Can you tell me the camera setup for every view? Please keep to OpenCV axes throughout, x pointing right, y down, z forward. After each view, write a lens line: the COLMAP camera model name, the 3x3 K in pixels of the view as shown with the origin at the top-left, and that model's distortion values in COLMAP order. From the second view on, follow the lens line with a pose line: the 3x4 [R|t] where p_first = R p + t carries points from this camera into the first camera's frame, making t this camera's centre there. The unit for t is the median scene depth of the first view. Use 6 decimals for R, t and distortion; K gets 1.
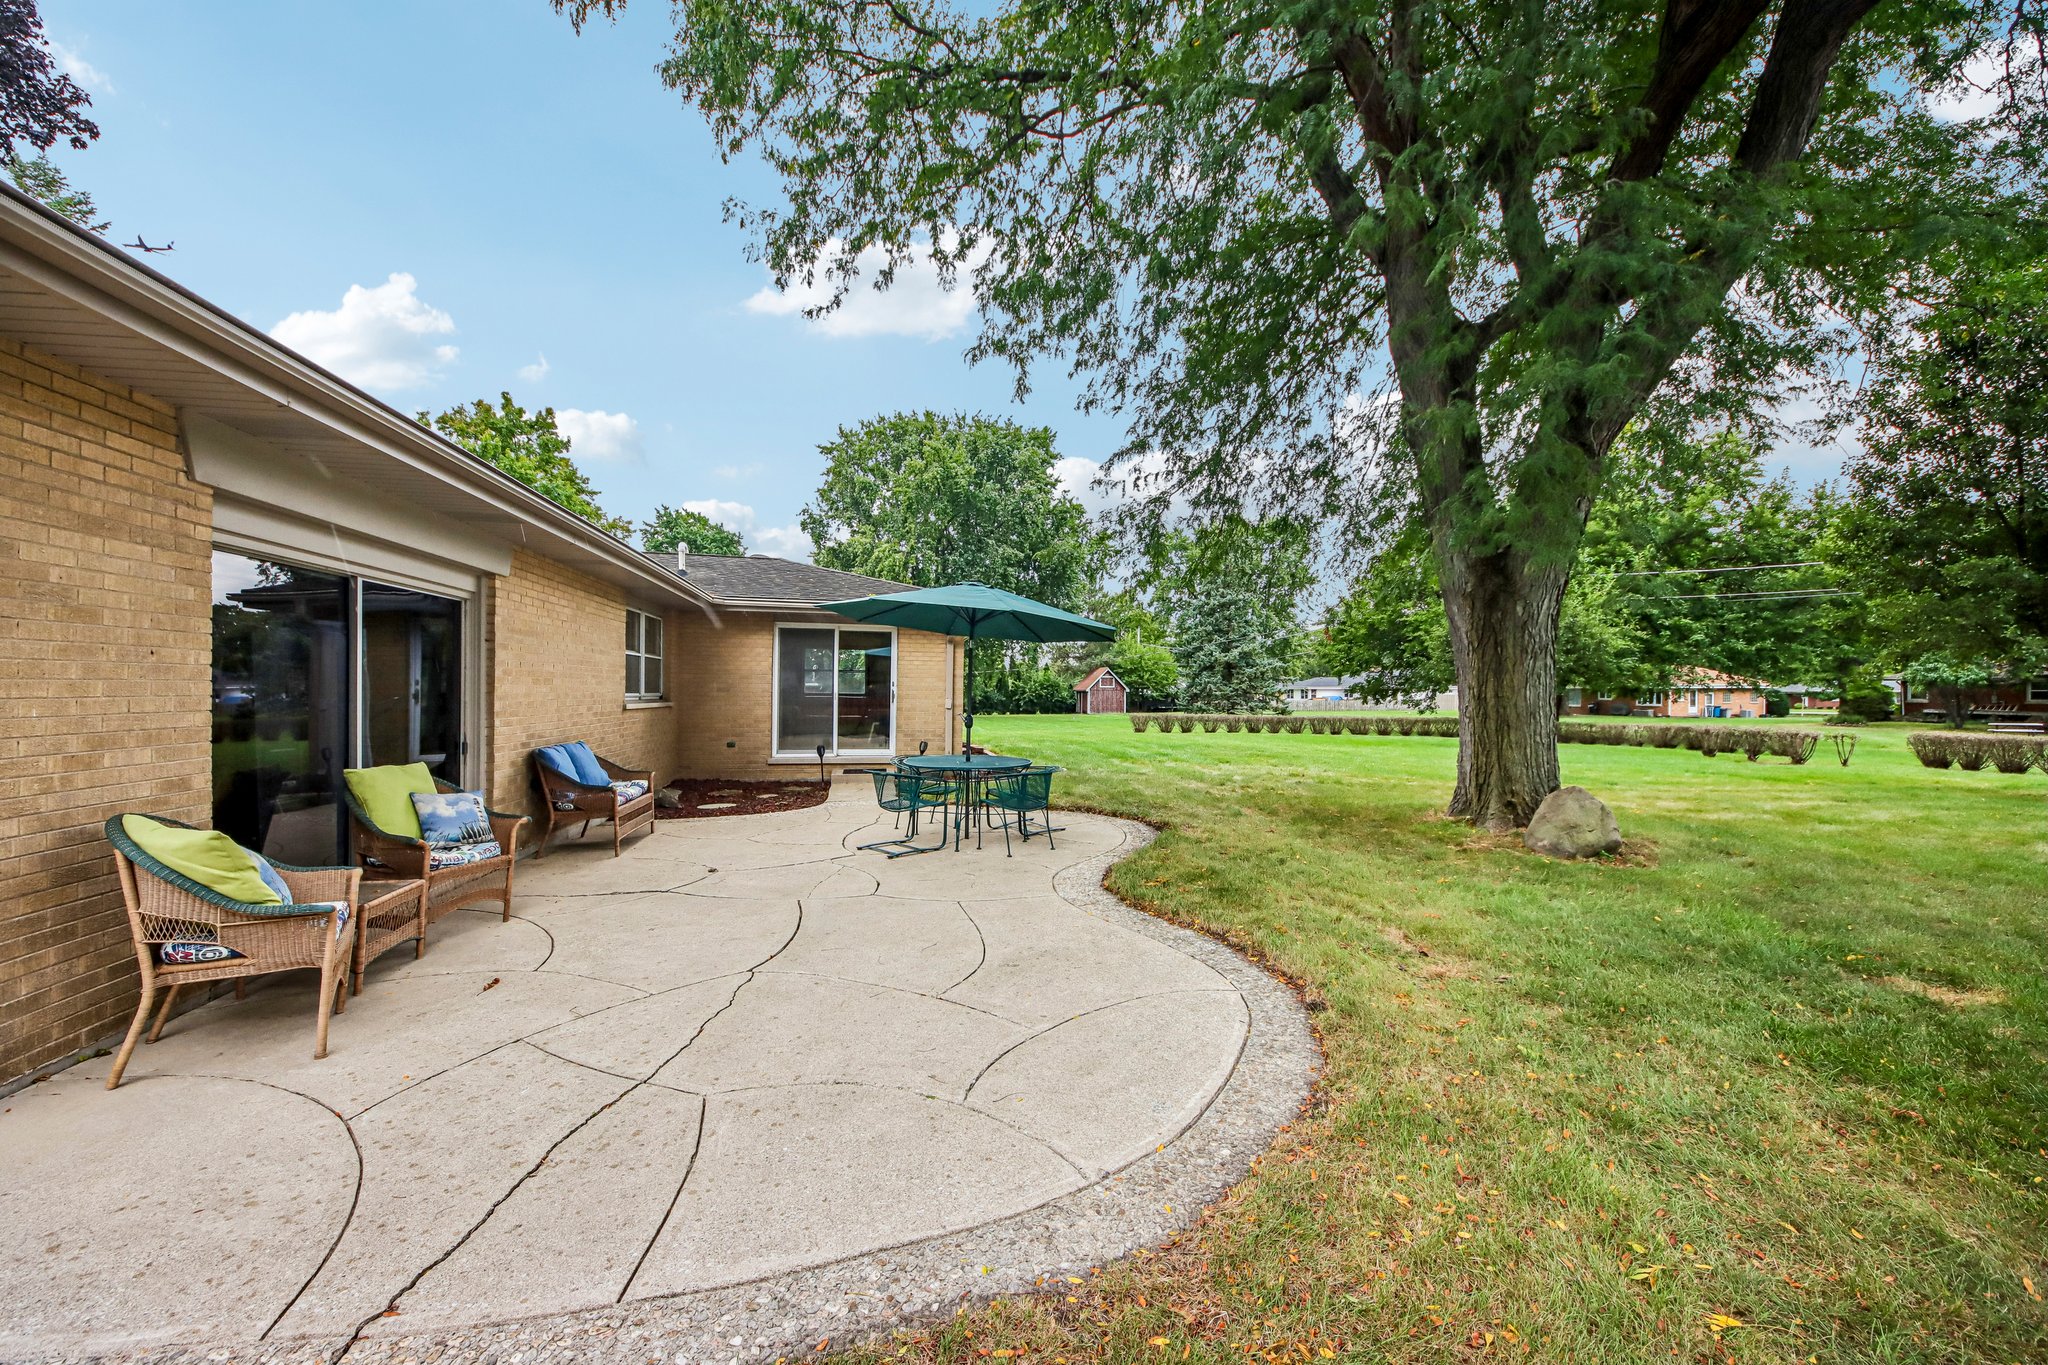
lens RADIAL K [[753.8, 0, 1023.6], [0, 753.8, 683.4], [0, 0, 1]] dist [-0.003151, -0.000618]
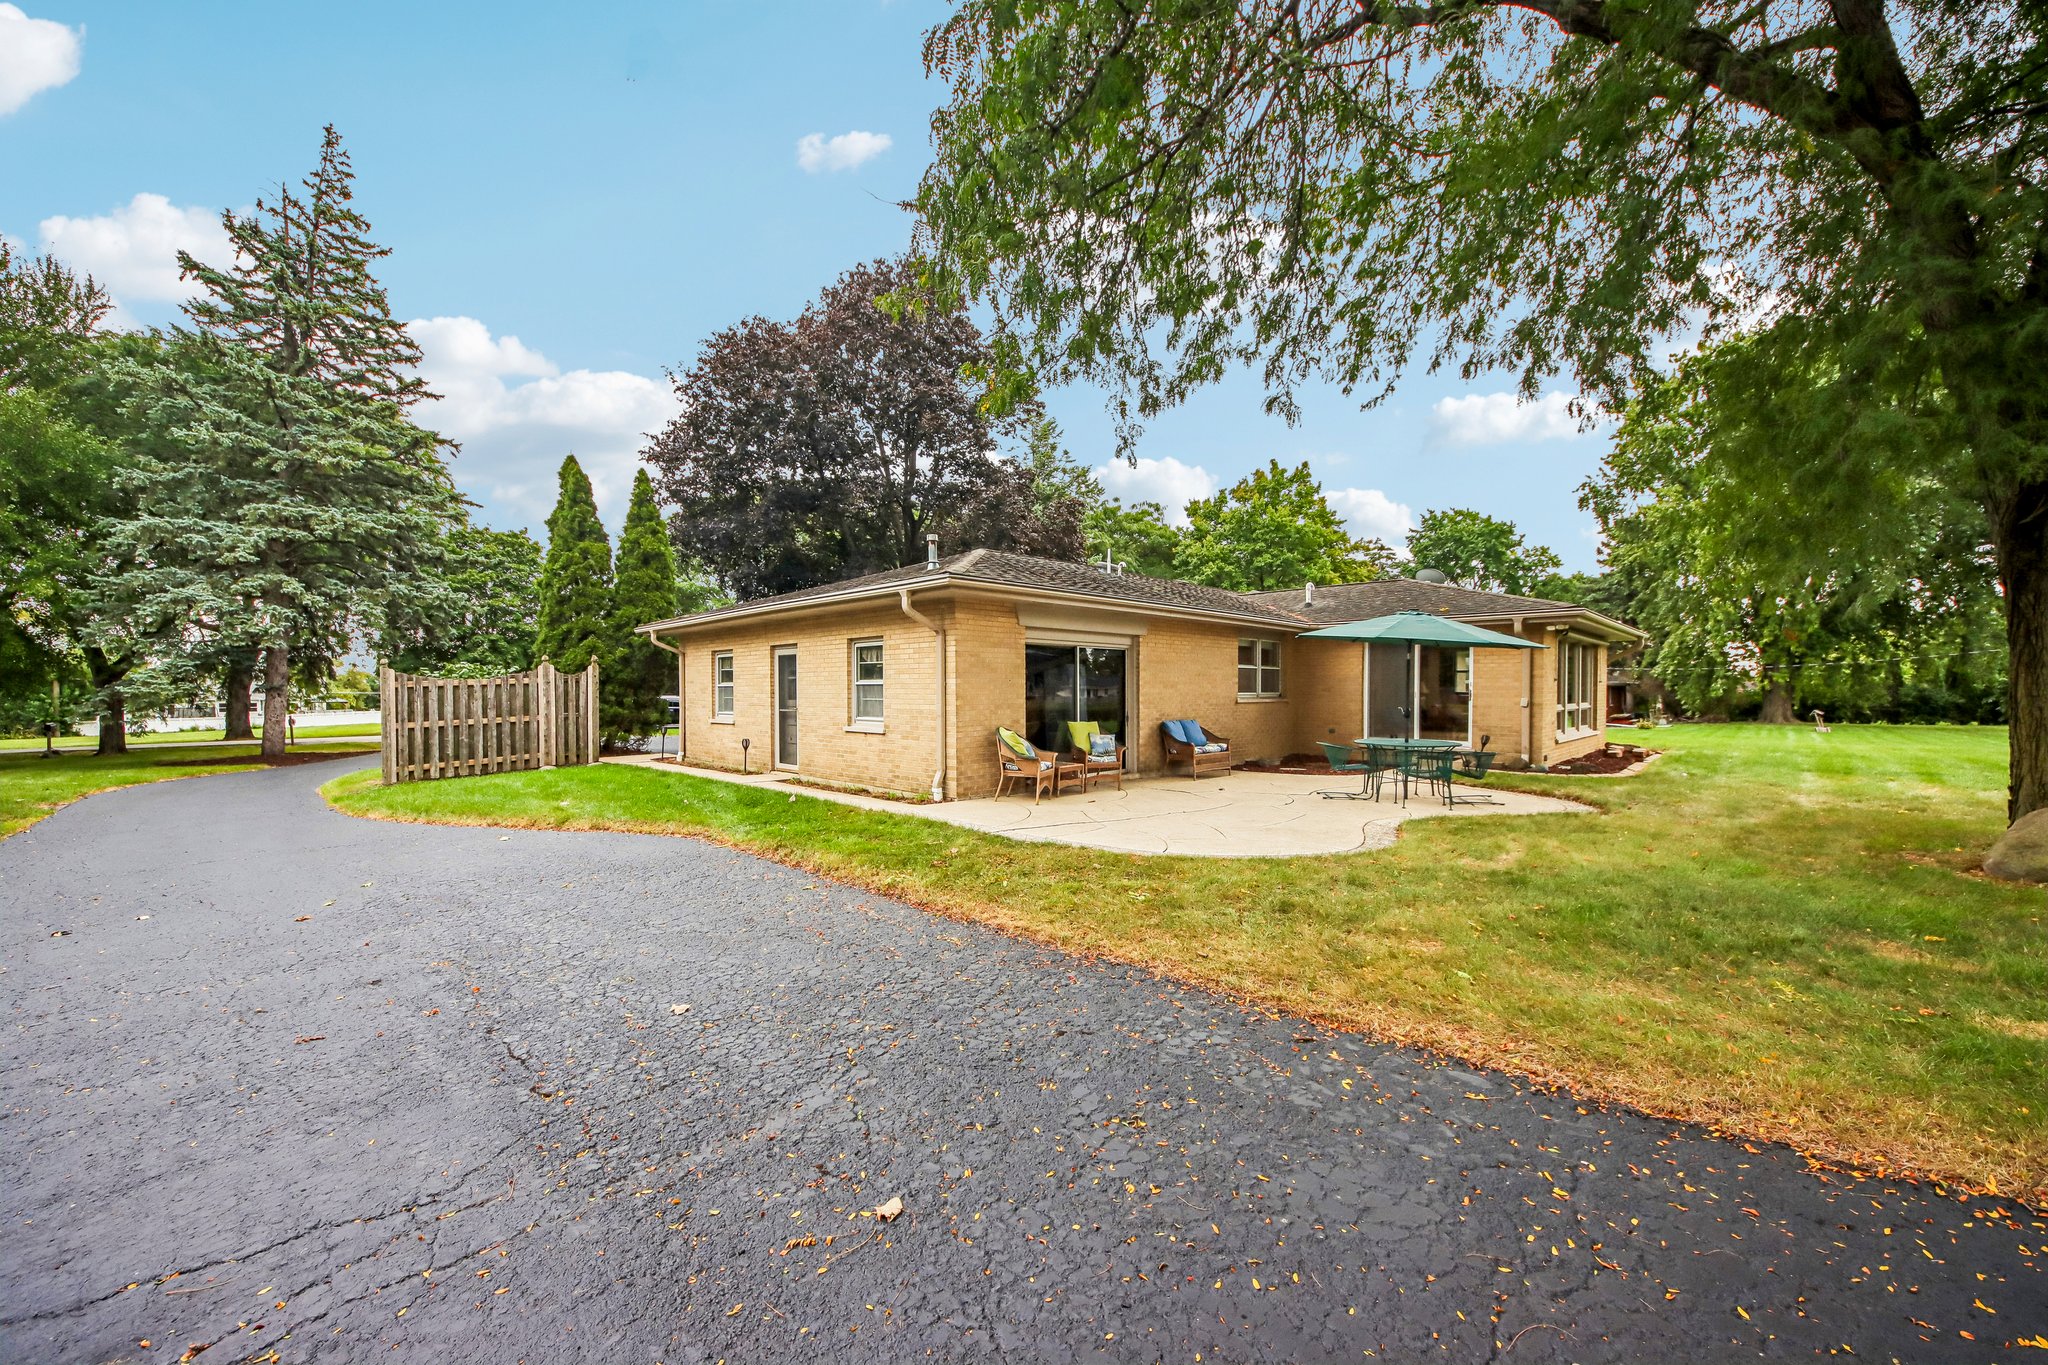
lens RADIAL K [[753.8, 0, 1024.1], [0, 753.8, 686.8], [0, 0, 1]] dist [-0.003151, -0.000618]
pose [[0.541779, 0.003251, -0.840515, 0.697595], [0.007162, 0.999938, 0.008484, -0.018505], [0.840490, -0.010616, 0.541723, -0.317503]]
